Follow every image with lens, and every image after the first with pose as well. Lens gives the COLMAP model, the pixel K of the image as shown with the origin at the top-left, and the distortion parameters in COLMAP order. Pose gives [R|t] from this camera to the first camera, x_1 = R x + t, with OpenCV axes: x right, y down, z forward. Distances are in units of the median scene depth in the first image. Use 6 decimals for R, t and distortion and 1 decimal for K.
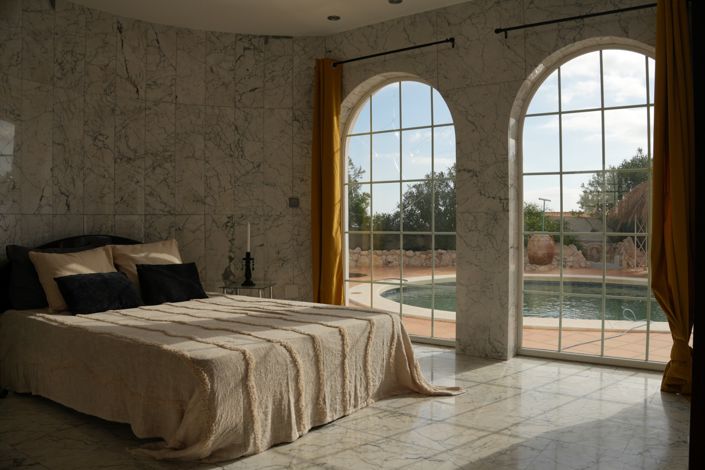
lens RADIAL K [[568.0, 0, 362.3], [0, 568.0, 228.3], [0, 0, 1]] dist [-0.202446, 0.125104]
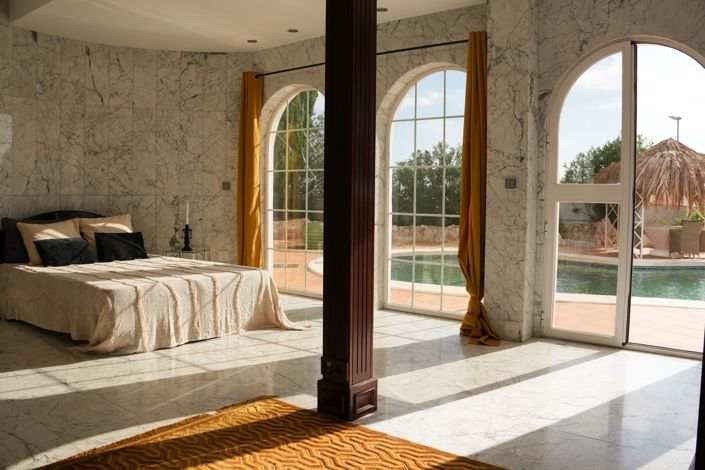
lens RADIAL K [[568.0, 0, 344.0], [0, 568.0, 228.3], [0, 0, 1]] dist [-0.202446, 0.125104]
pose [[0.998522, 0.018311, -0.051163, 0.270573], [-0.015917, 0.998776, 0.046830, -0.017992], [0.051958, -0.045947, 0.997592, -0.318636]]
